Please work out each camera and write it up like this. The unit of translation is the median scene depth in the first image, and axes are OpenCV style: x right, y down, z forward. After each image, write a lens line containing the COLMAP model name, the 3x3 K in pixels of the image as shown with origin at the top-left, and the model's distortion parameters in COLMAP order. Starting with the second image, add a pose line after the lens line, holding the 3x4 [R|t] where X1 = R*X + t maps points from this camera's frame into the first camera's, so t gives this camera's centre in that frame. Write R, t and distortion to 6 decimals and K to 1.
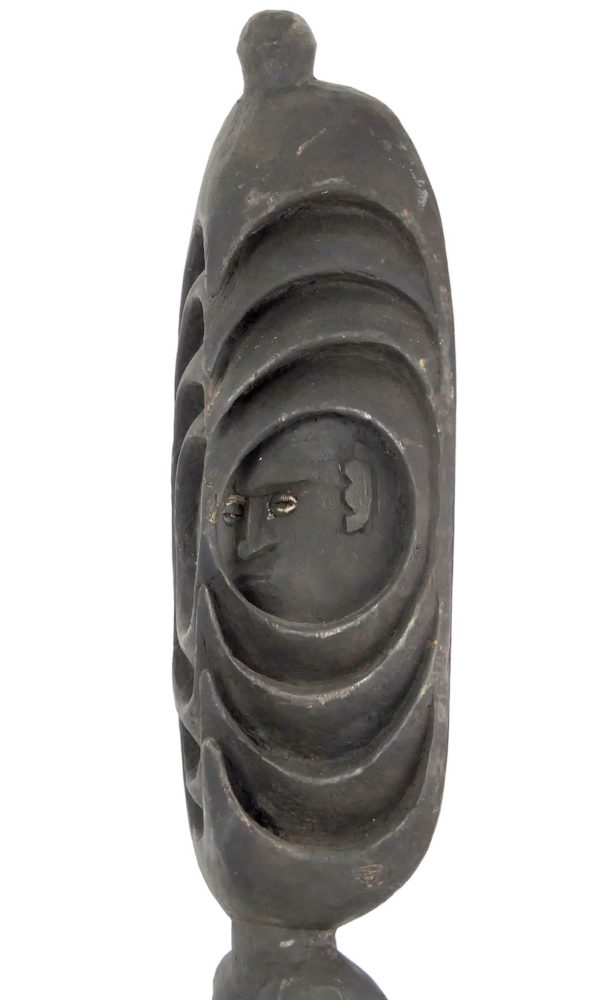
lens RADIAL K [[2647.9, 0, 299.5], [0, 2647.9, 493.1], [0, 0, 1]] dist [-0.132890, 0.000000]
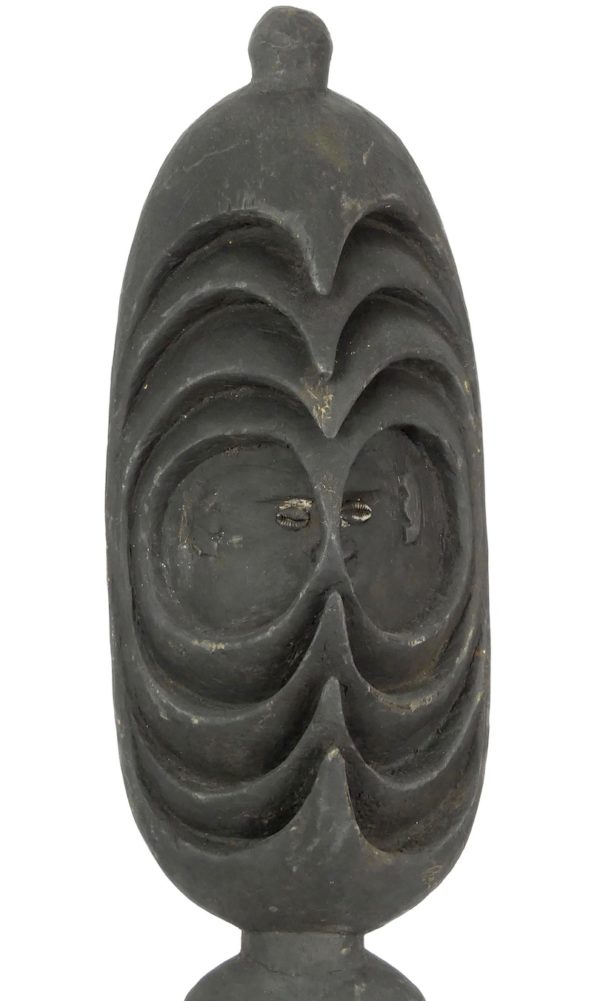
lens RADIAL K [[2838.0, 0, 299.9], [0, 2838.0, 503.6], [0, 0, 1]] dist [-0.179874, 0.000000]
pose [[0.592248, 0.050969, 0.804142, -0.887735], [-0.058945, 0.998064, -0.019848, 0.023749], [-0.803597, -0.035645, 0.594106, 0.382859]]
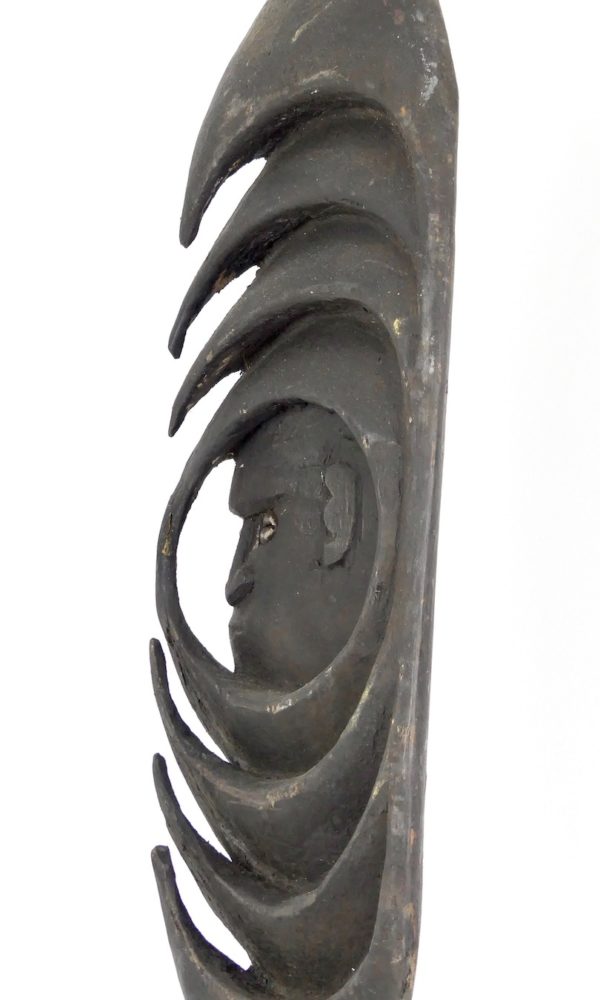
lens RADIAL K [[3703.0, 0, 300.0], [0, 3703.0, 503.3], [0, 0, 1]] dist [-0.140287, 0.000000]
pose [[0.819229, -0.020439, -0.573102, 0.585919], [0.022967, 0.999732, -0.002823, 0.000605], [0.573006, -0.010850, 0.819479, 0.176912]]
